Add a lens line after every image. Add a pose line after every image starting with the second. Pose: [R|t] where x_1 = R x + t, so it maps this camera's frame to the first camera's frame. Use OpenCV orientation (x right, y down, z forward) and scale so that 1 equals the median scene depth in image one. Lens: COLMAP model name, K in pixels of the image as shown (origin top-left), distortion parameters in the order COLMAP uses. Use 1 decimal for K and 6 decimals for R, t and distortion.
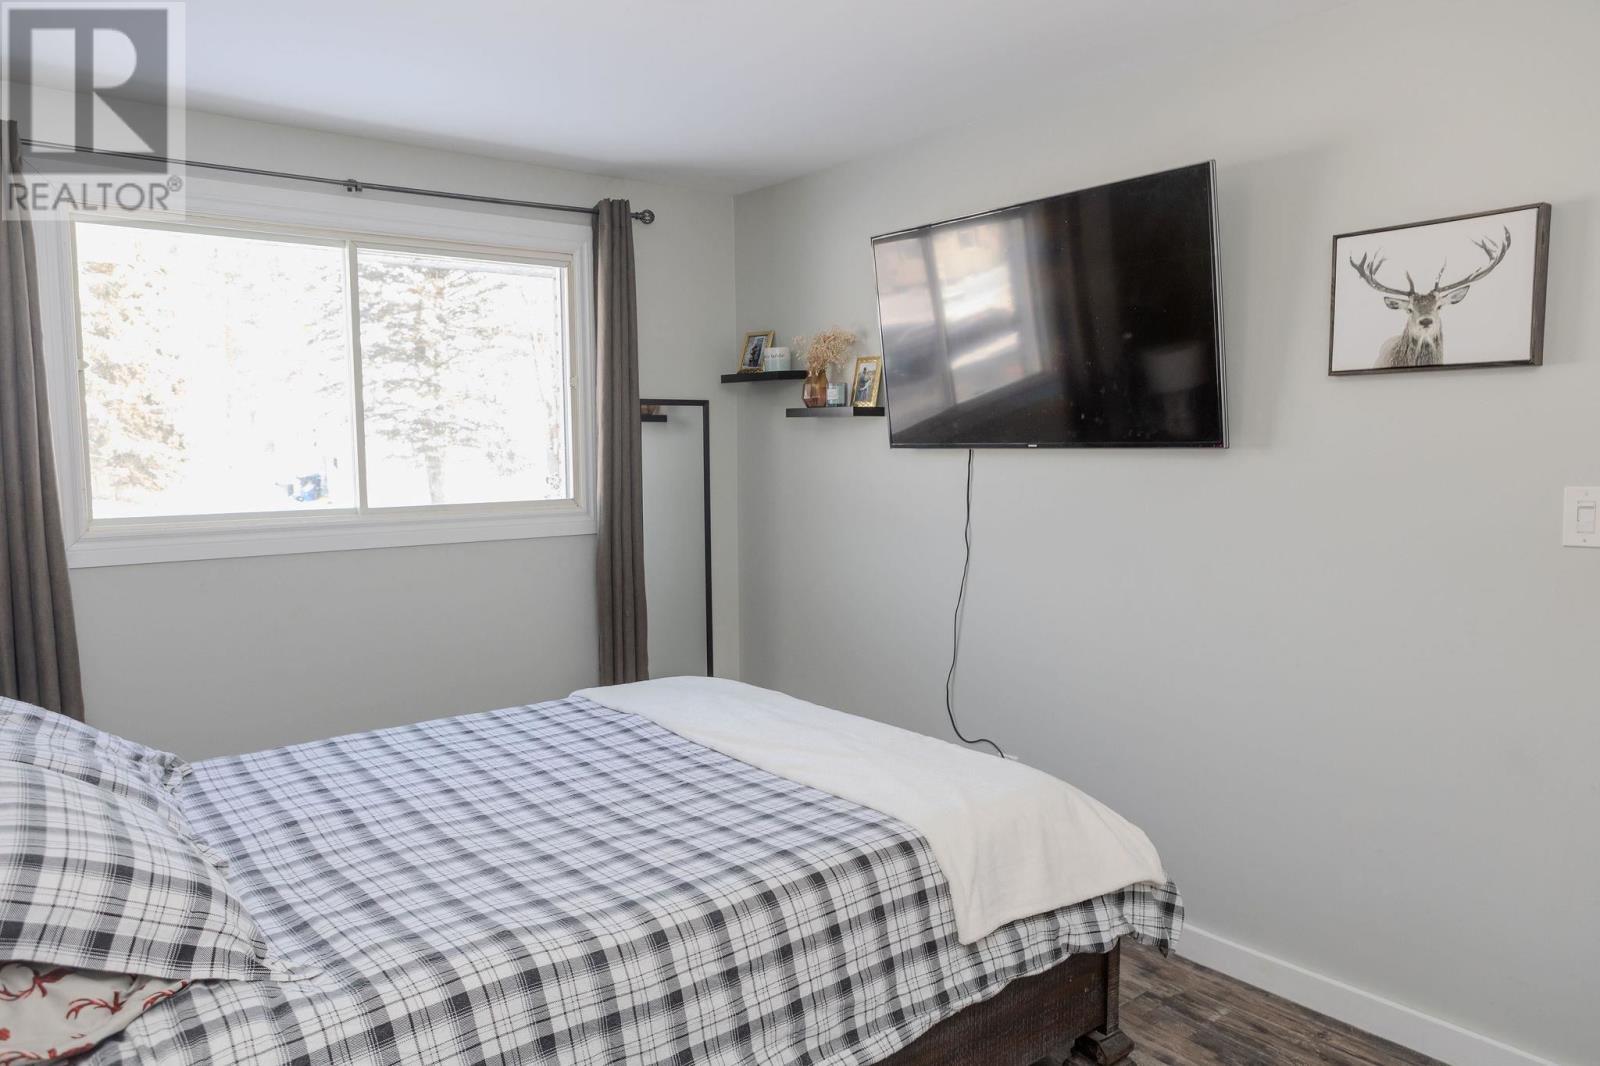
lens RADIAL K [[1104.5, 0, 790.0], [0, 1104.5, 541.4], [0, 0, 1]] dist [-0.022945, 0.029857]
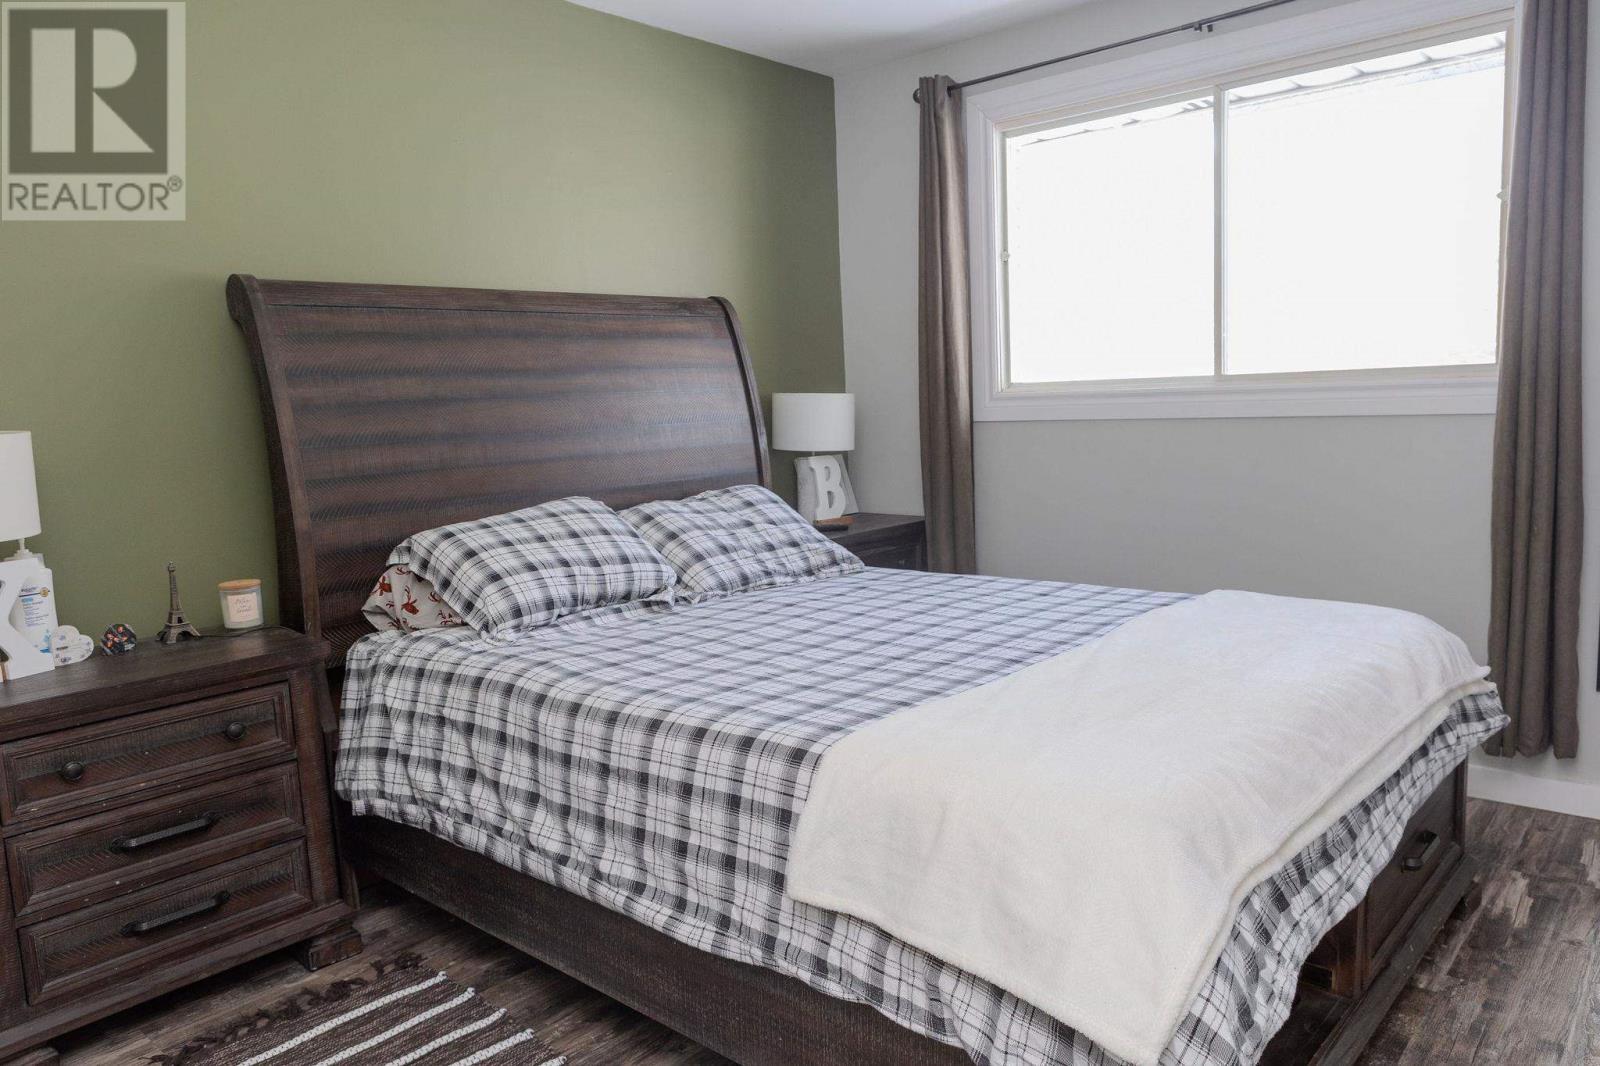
lens RADIAL K [[1104.5, 0, 790.0], [0, 1104.5, 541.4], [0, 0, 1]] dist [-0.022945, 0.029857]
pose [[0.161365, 0.131290, -0.978123, 0.821432], [-0.050171, 0.990921, 0.124731, 0.019438], [0.985619, 0.028946, 0.166487, 0.801341]]
